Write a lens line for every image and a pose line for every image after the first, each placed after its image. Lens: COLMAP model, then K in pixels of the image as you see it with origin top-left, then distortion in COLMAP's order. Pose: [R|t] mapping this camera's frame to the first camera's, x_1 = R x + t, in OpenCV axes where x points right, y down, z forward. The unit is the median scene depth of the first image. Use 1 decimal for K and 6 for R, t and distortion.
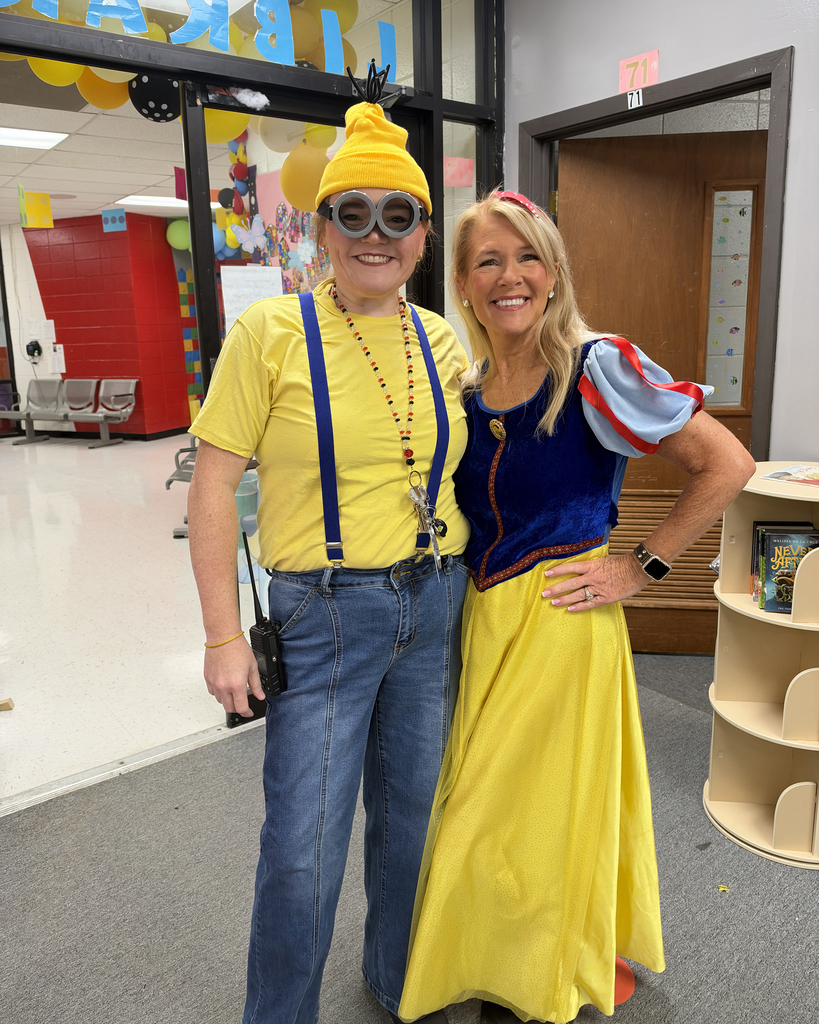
lens RADIAL K [[925.8, 0, 409.5], [0, 925.8, 512.0], [0, 0, 1]] dist [0.055459, 0.006206]
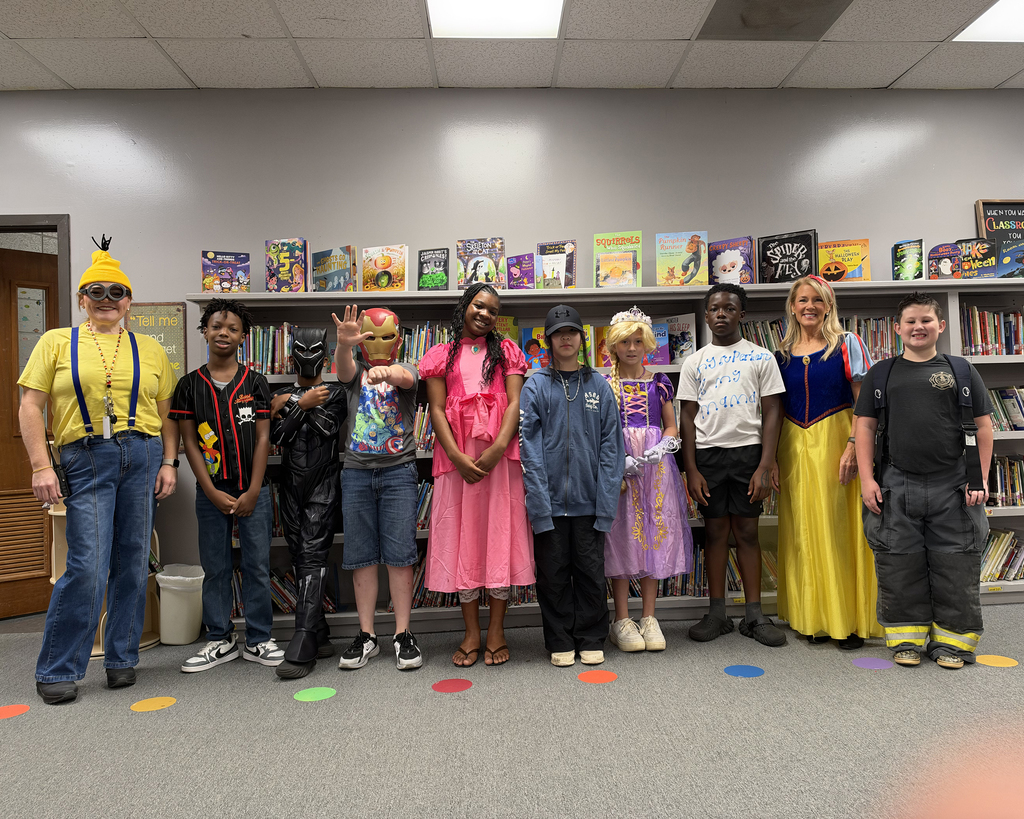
lens RADIAL K [[925.8, 0, 512.0], [0, 925.8, 409.5], [0, 0, 1]] dist [0.055459, 0.006206]
pose [[0.521705, -0.004352, 0.853115, -1.459203], [0.185564, 0.976624, -0.108496, 0.424299], [-0.832700, 0.214911, 0.510317, -1.026563]]
